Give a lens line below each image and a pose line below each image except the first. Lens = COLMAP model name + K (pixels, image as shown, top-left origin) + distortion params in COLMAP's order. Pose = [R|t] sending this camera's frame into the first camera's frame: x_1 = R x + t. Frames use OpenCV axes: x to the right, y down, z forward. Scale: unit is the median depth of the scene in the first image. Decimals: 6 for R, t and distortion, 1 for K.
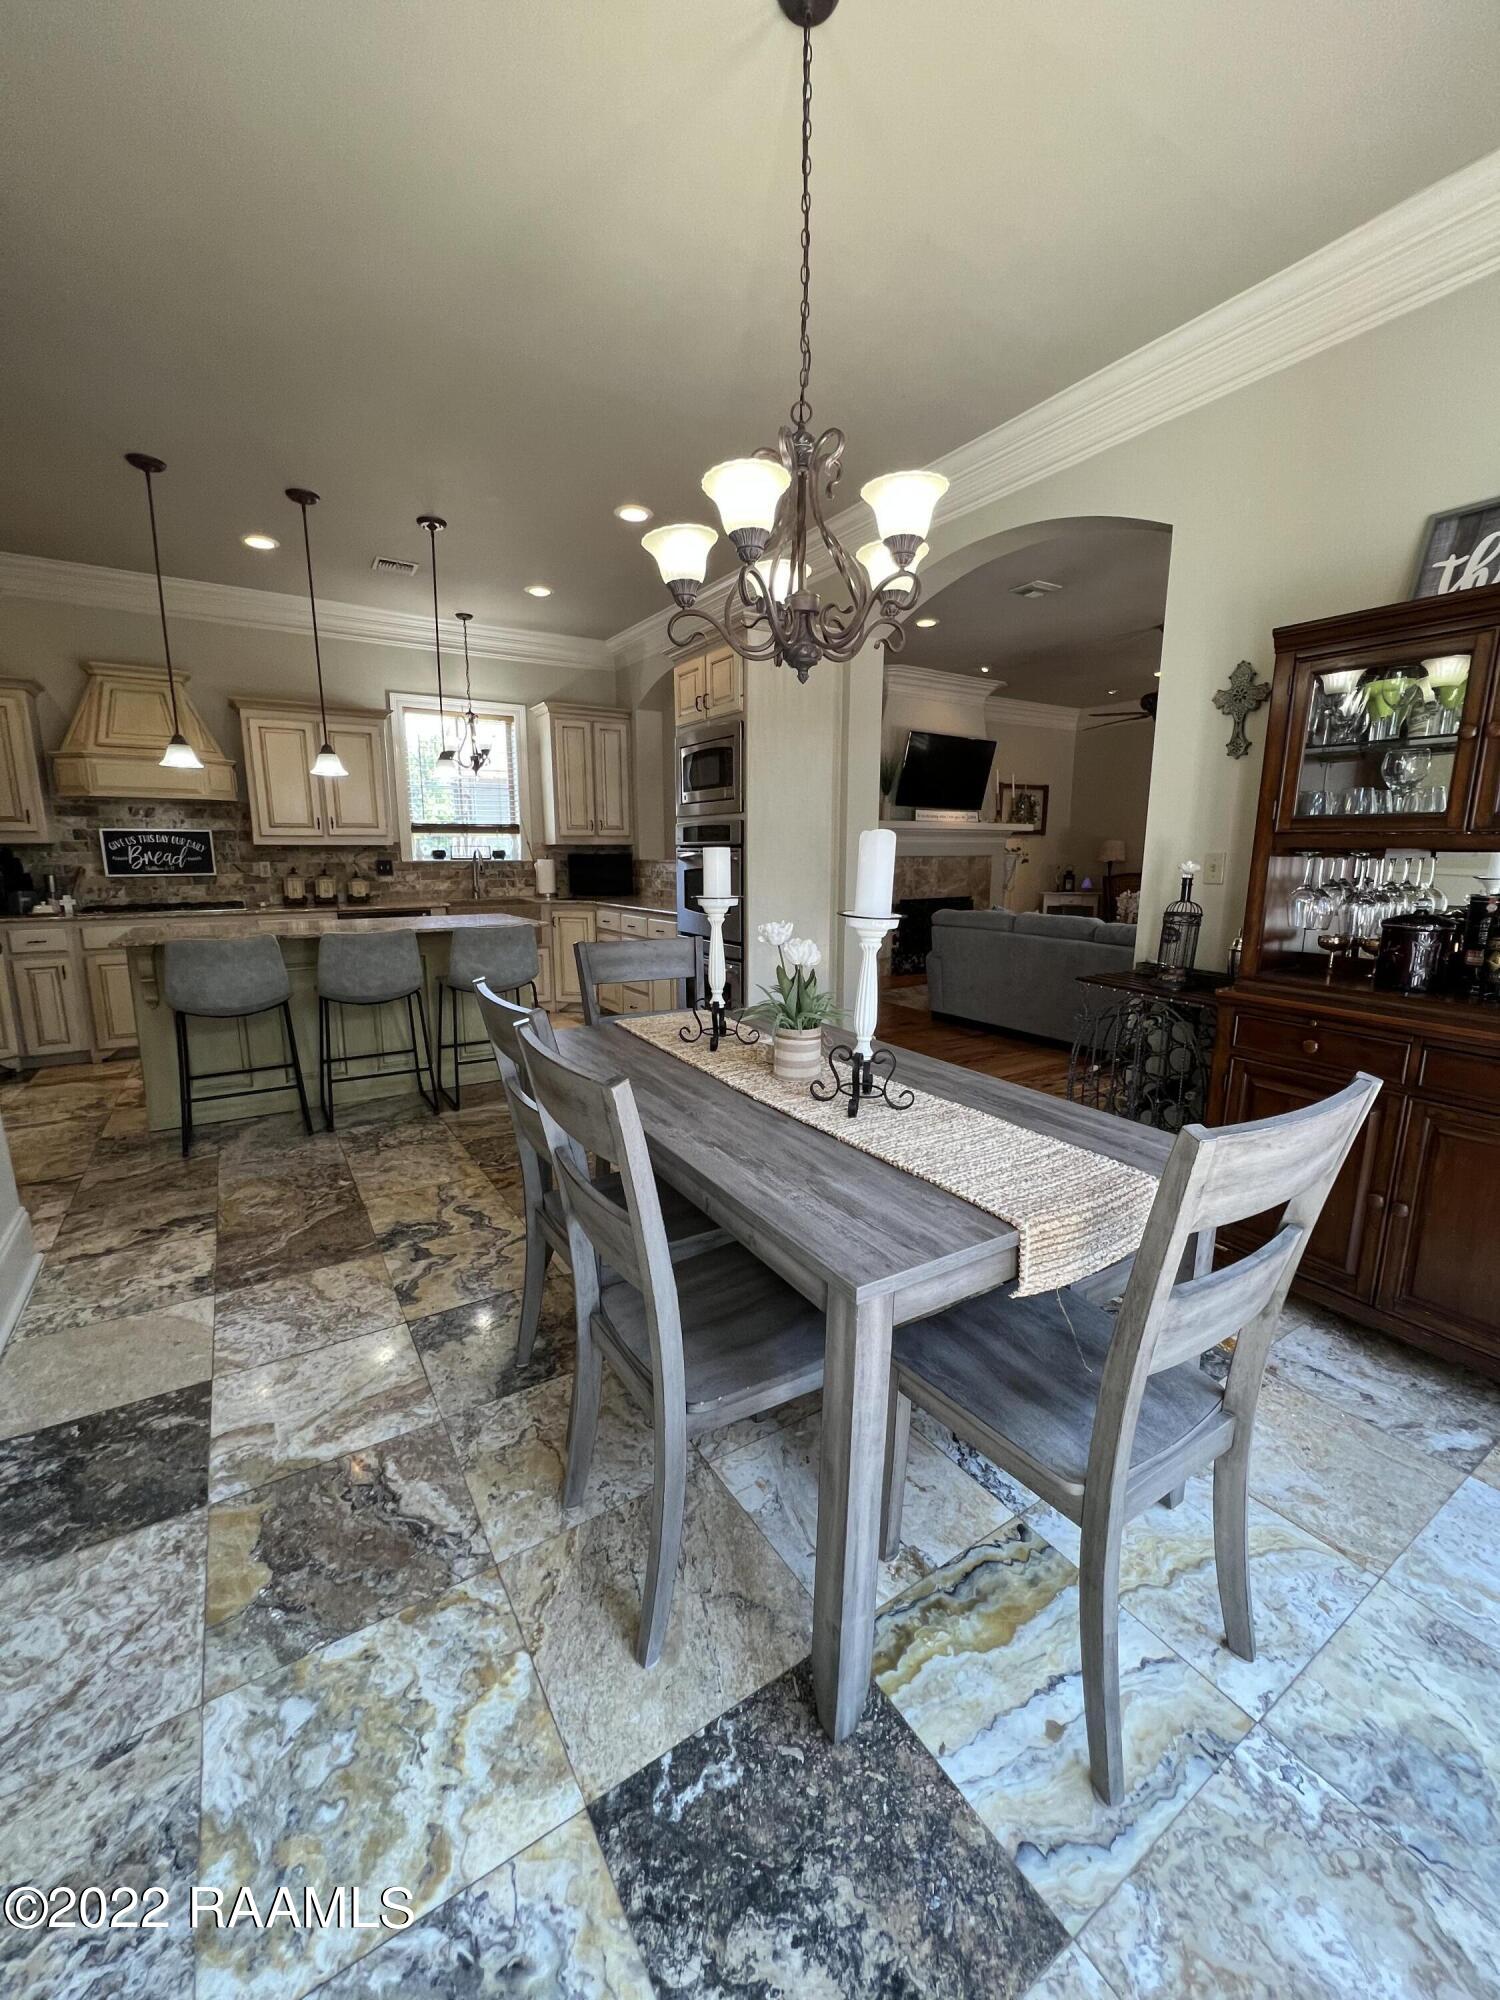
lens RADIAL K [[797.9, 0, 755.8], [0, 797.9, 995.7], [0, 0, 1]] dist [-0.001690, 0.000509]
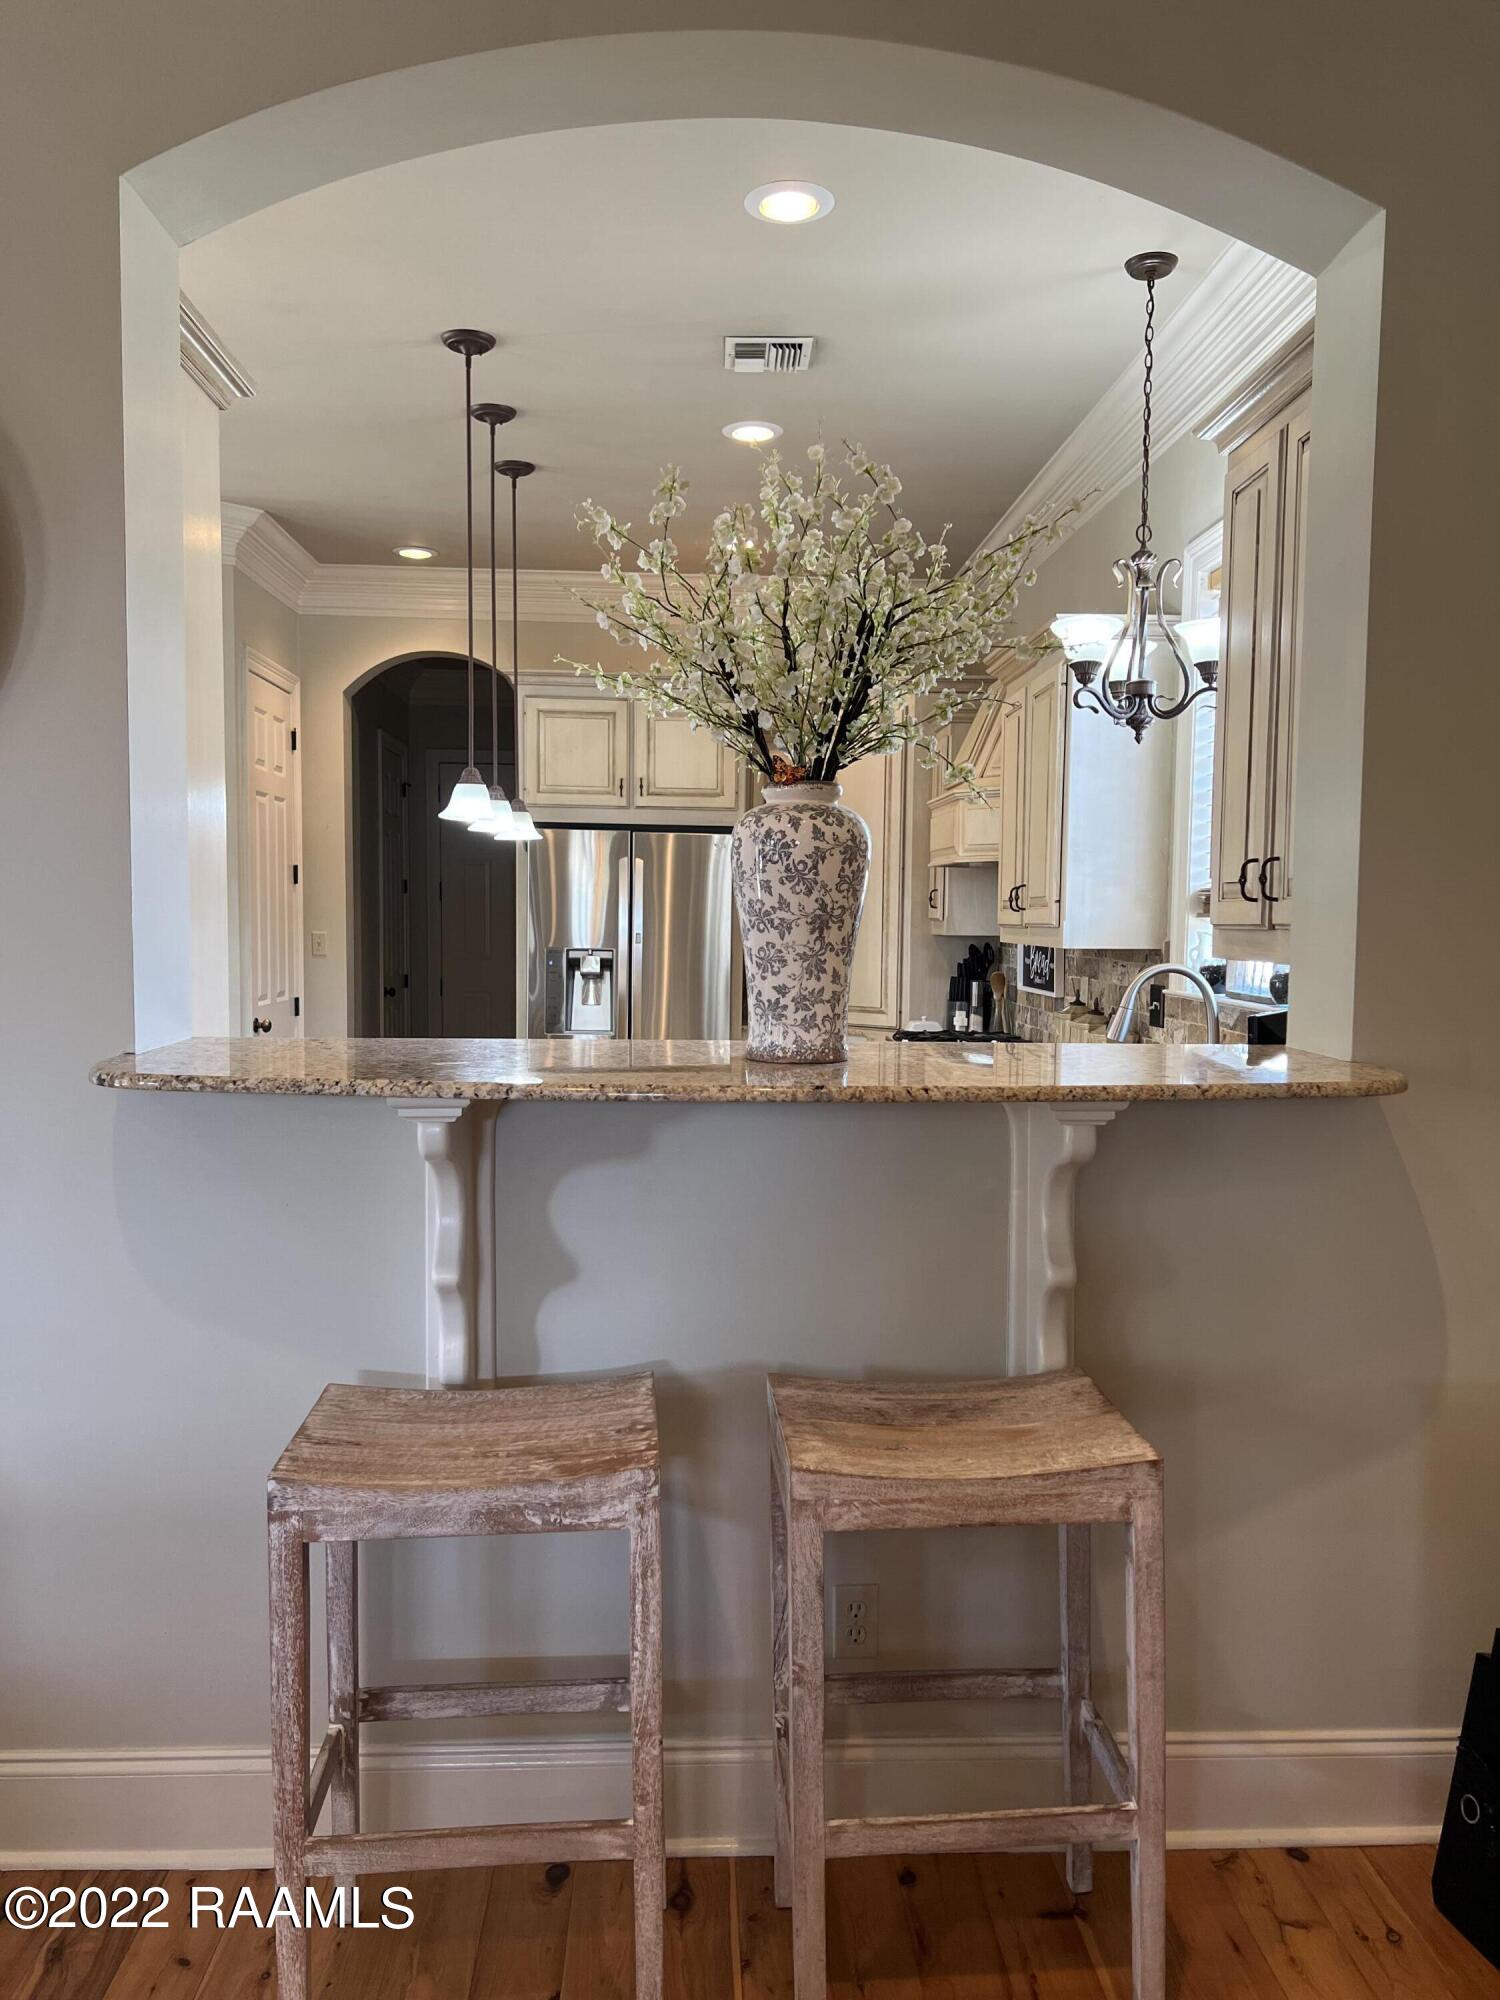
lens RADIAL K [[1490.6, 0, 751.2], [0, 1490.6, 1019.4], [0, 0, 1]] dist [0.023749, -0.011832]
pose [[-0.500773, 0.058869, -0.863574, 0.260606], [-0.163562, 0.973275, 0.161194, -0.241527], [0.849985, 0.221969, -0.477761, 1.194215]]
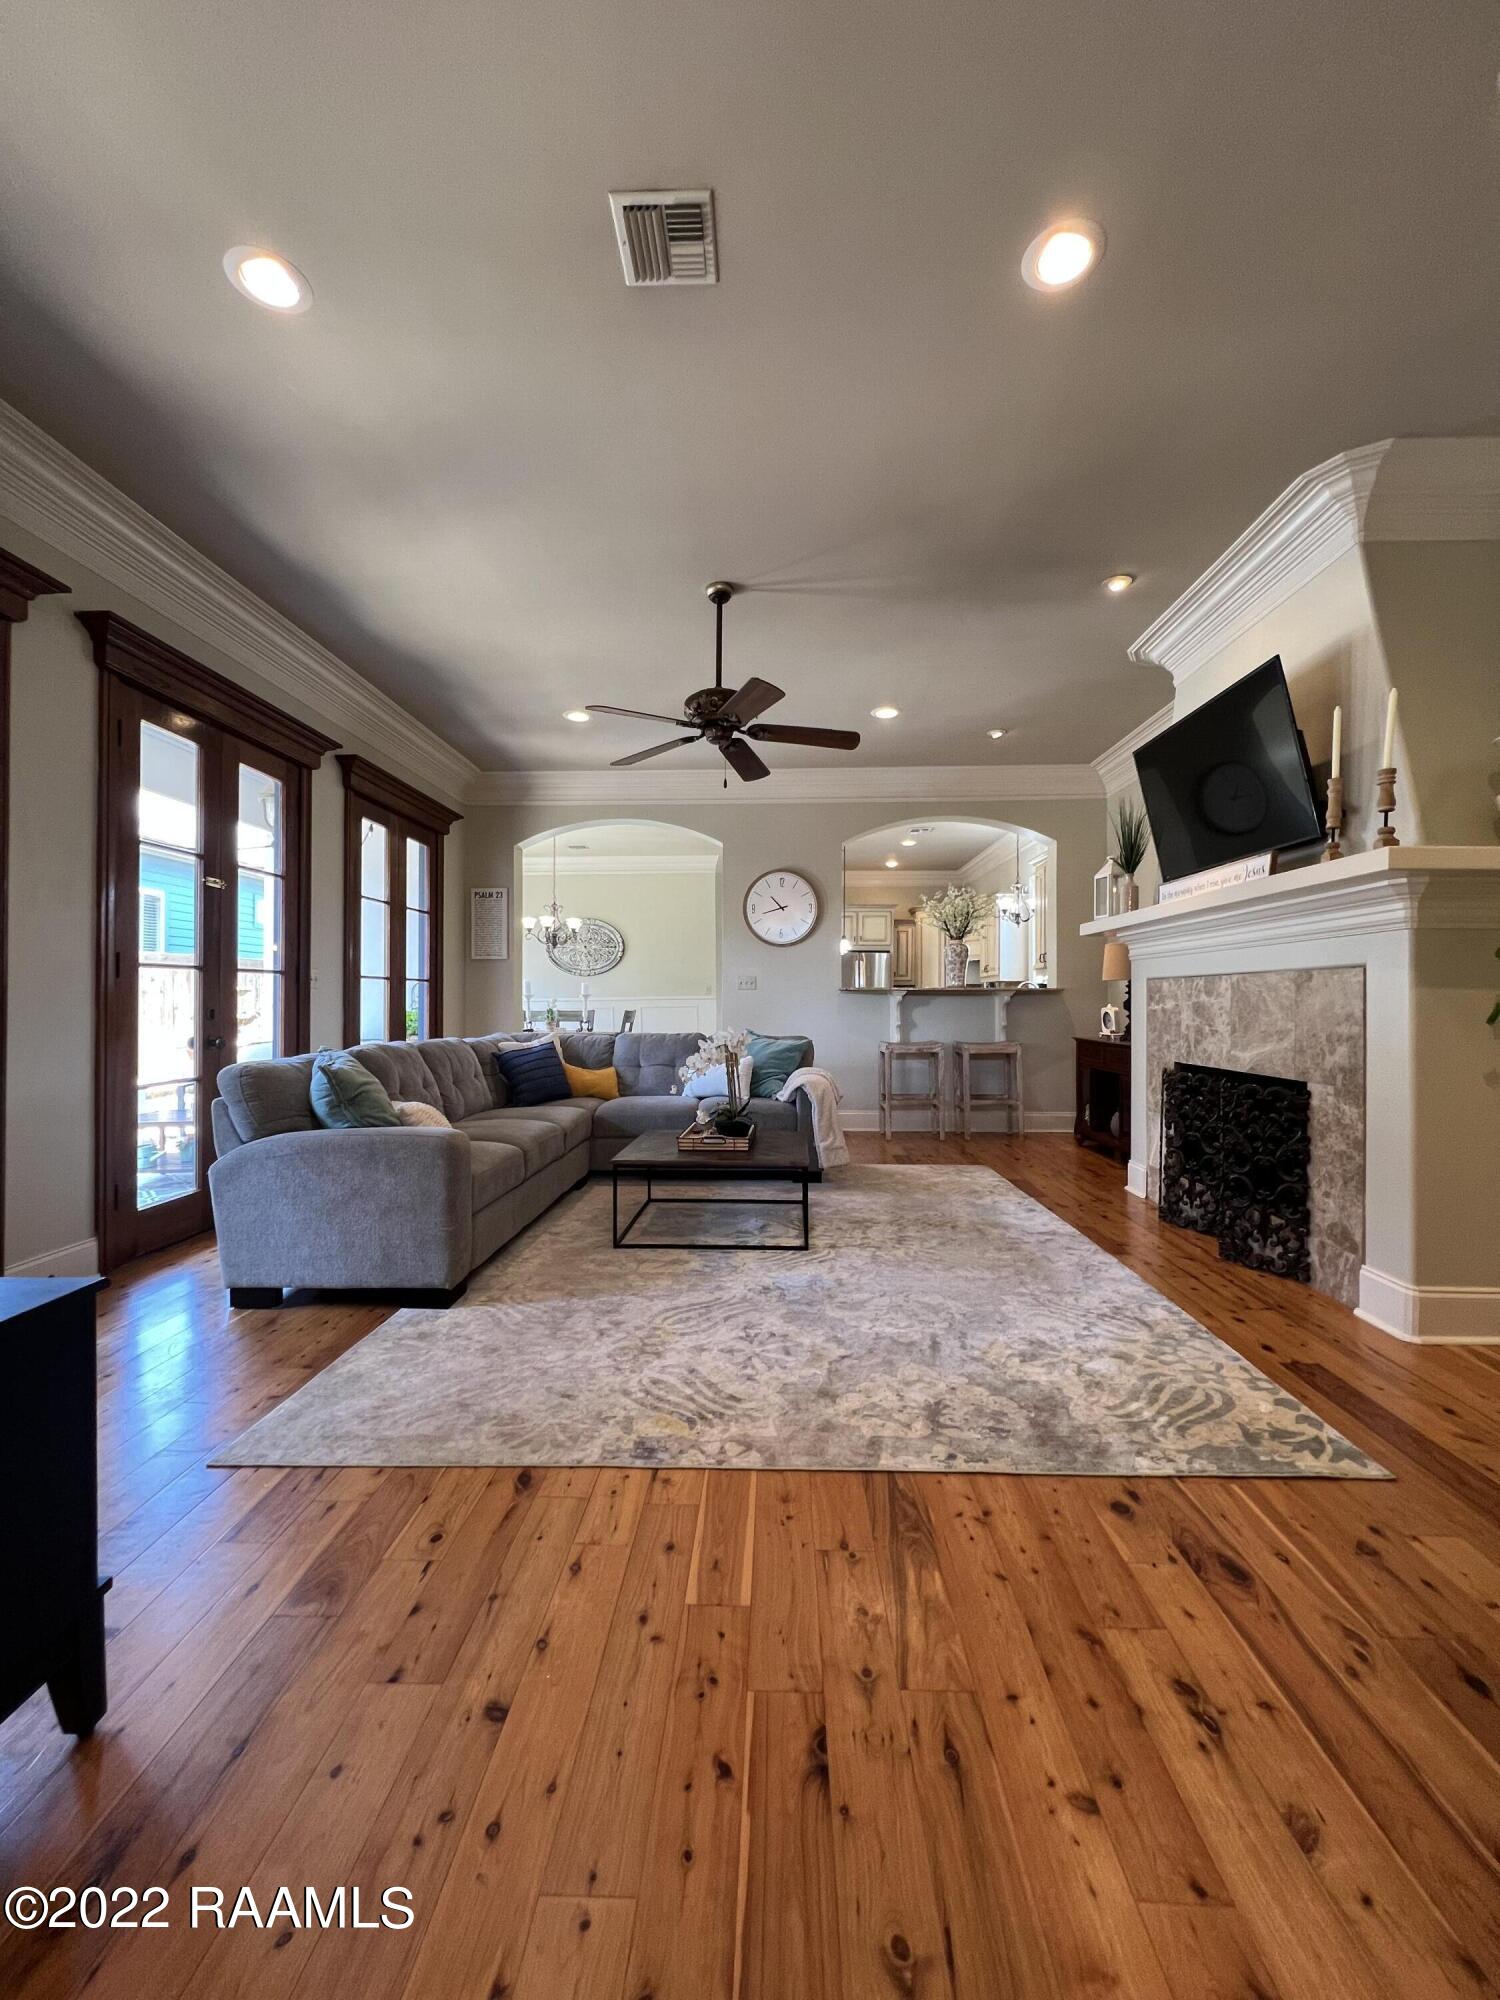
lens RADIAL K [[797.9, 0, 752.6], [0, 797.9, 997.5], [0, 0, 1]] dist [-0.001690, 0.000509]
pose [[-0.571810, -0.003688, -0.820378, 1.003111], [-0.148091, 0.984027, 0.098796, -0.229952], [0.806909, 0.177983, -0.563222, 1.428099]]
